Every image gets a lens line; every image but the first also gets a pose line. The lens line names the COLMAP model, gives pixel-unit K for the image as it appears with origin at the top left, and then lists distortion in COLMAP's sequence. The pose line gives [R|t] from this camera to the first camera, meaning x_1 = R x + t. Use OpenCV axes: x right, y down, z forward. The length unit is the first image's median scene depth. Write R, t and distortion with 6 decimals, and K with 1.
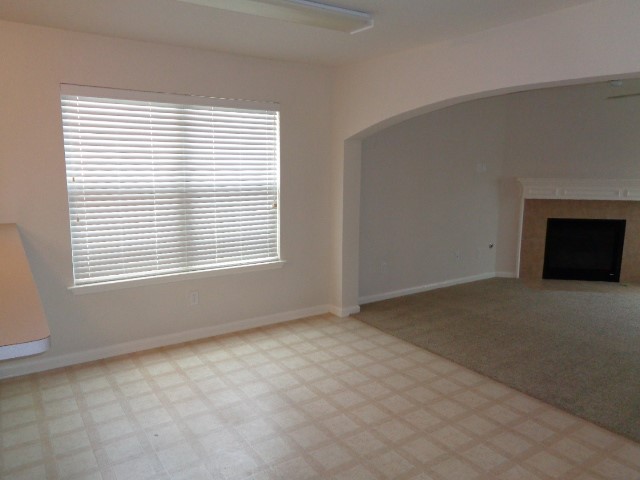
lens RADIAL K [[458.9, 0, 320.0], [0, 458.9, 240.0], [0, 0, 1]] dist [0.007358, 0.003666]
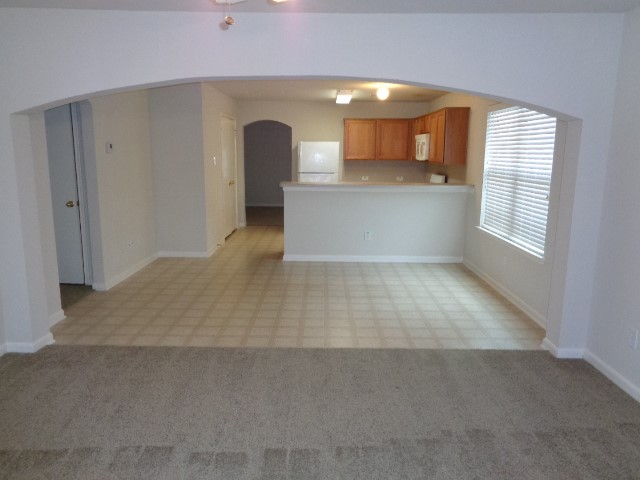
lens RADIAL K [[475.9, 0, 320.0], [0, 475.9, 240.0], [0, 0, 1]] dist [0.008643, 0.001899]
pose [[-0.557658, 0.143752, -0.817529, 0.968729], [-0.140384, 0.954370, 0.263574, -0.182503], [0.818114, 0.261752, -0.512031, 1.135258]]
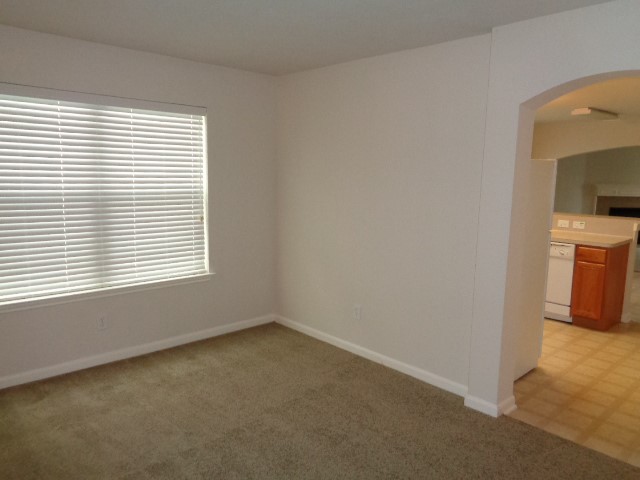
lens RADIAL K [[480.2, 0, 319.0], [0, 480.2, 251.6], [0, 0, 1]] dist [0.018101, 0.005162]
pose [[0.986249, -0.018232, 0.164256, -1.285383], [0.018159, 0.999833, 0.001942, 0.139788], [-0.164264, 0.001068, 0.986416, -0.903273]]
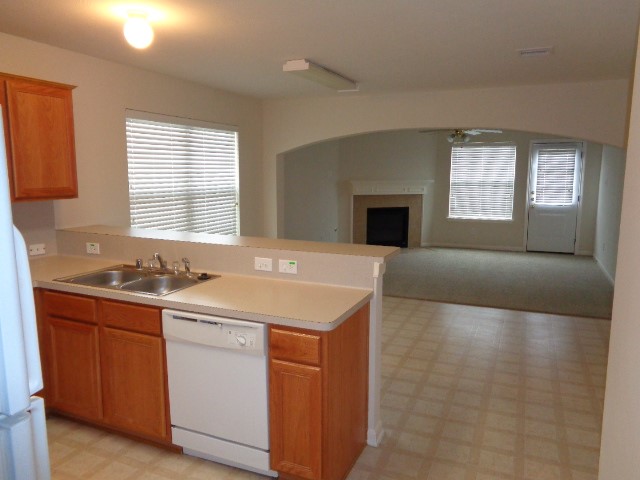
lens RADIAL K [[475.9, 0, 320.0], [0, 475.9, 240.0], [0, 0, 1]] dist [0.008643, 0.001899]
pose [[0.841411, -0.080983, 0.534293, -0.620512], [0.087235, 0.996095, 0.013599, 0.027639], [-0.533308, 0.035167, 0.845190, -0.253360]]
